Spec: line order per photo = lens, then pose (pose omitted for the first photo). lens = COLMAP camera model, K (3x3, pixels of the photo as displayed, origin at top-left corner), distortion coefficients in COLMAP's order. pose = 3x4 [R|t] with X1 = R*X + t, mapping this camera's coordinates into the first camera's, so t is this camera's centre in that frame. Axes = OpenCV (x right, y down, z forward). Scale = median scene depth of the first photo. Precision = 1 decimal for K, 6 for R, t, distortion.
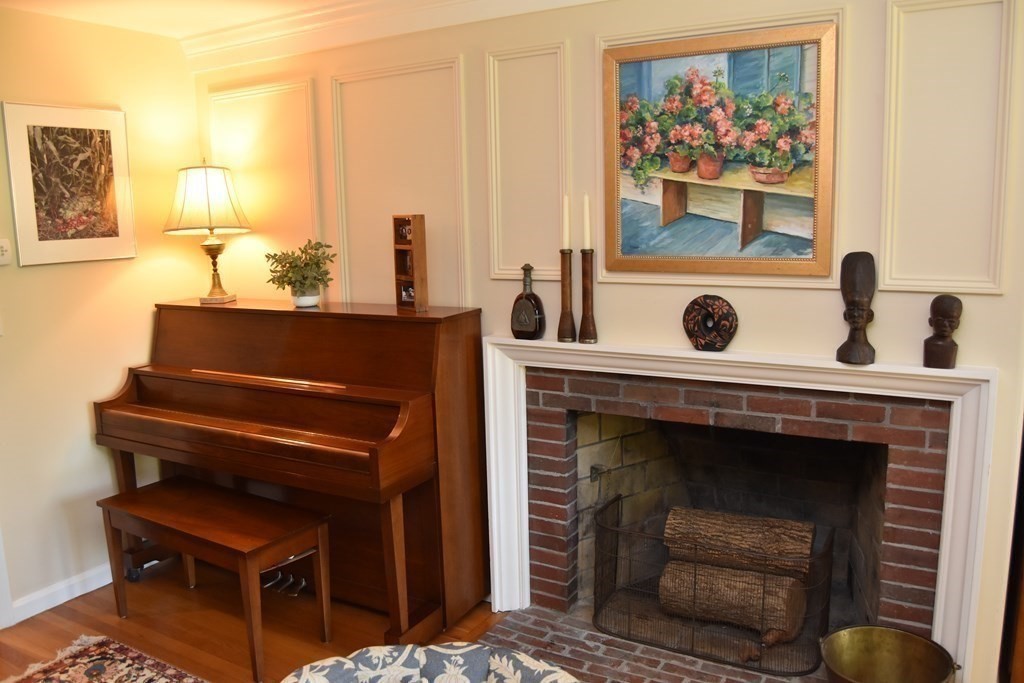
lens RADIAL K [[802.7, 0, 512.0], [0, 802.7, 341.5], [0, 0, 1]] dist [-0.077251, 0.002079]
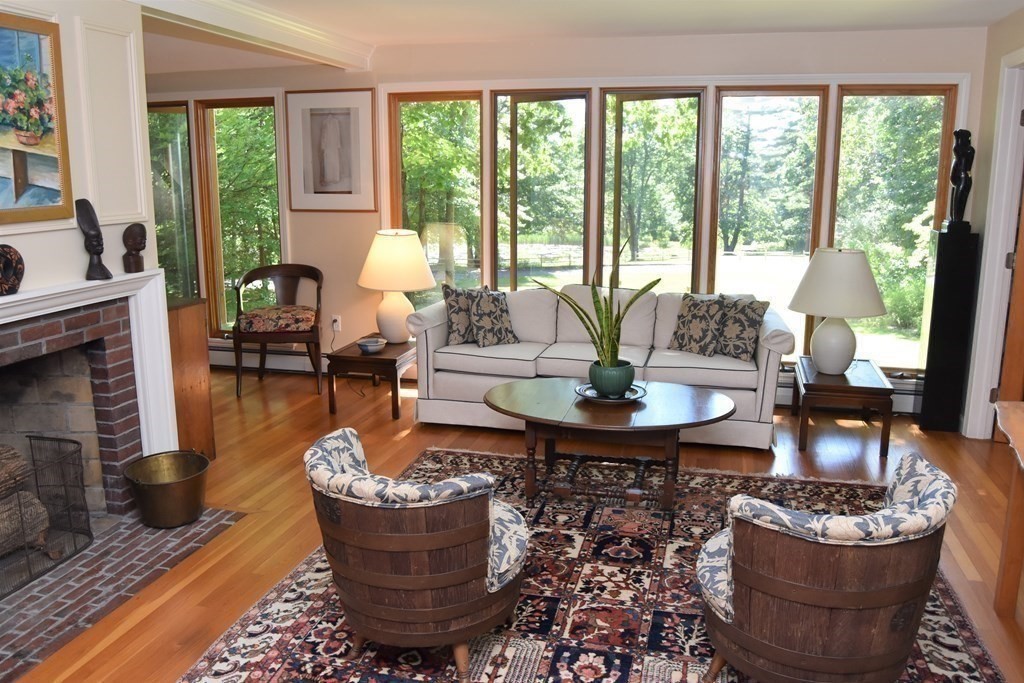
lens RADIAL K [[802.7, 0, 512.0], [0, 802.7, 341.5], [0, 0, 1]] dist [-0.077251, 0.002079]
pose [[-0.263879, -0.183398, 0.946960, -1.038517], [0.153752, 0.961207, 0.229002, -0.069930], [-0.952223, 0.206025, -0.225445, 0.634274]]
